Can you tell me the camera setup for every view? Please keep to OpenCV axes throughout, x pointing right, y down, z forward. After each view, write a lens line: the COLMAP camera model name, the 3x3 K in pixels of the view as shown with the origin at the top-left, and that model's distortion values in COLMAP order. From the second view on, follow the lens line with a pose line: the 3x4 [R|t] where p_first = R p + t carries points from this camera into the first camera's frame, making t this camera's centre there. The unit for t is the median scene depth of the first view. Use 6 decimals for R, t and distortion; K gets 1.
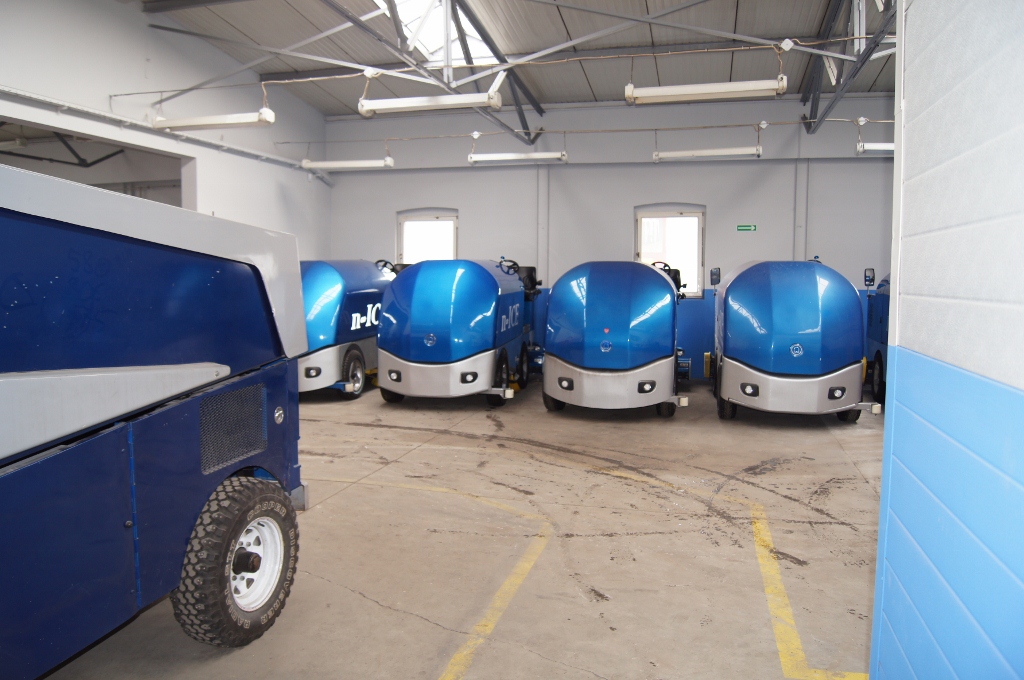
lens RADIAL K [[735.7, 0, 505.8], [0, 735.7, 326.0], [0, 0, 1]] dist [-0.067609, 0.003244]
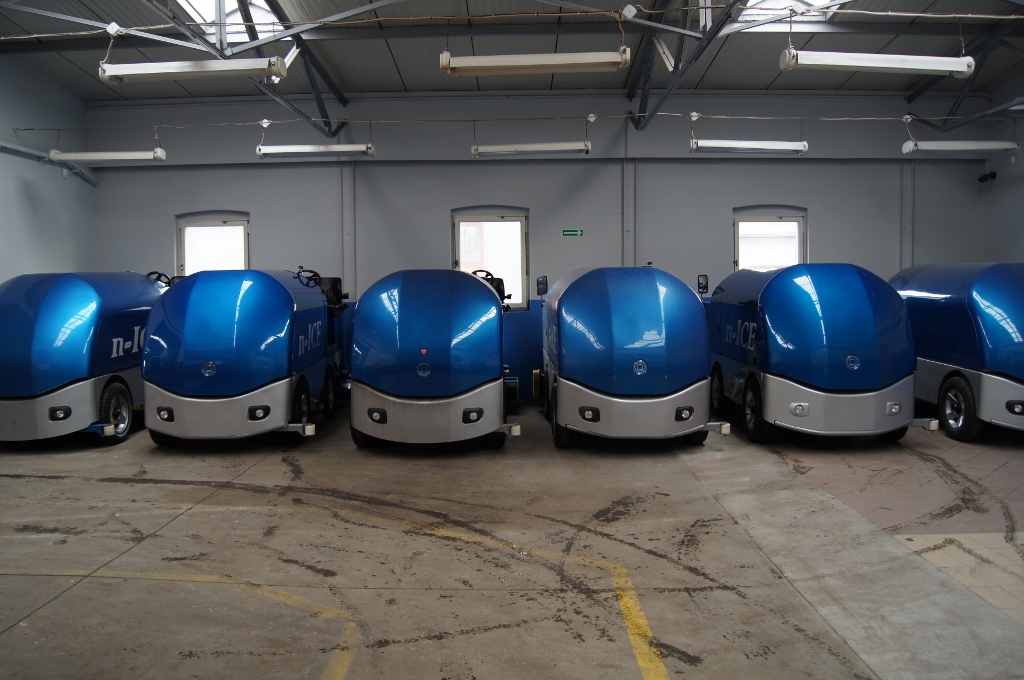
lens RADIAL K [[735.7, 0, 505.8], [0, 735.7, 326.0], [0, 0, 1]] dist [-0.067609, 0.003244]
pose [[0.969028, -0.025426, 0.245637, 0.020846], [0.029345, 0.999494, -0.012305, -0.009464], [-0.245200, 0.019132, 0.969284, 0.153172]]
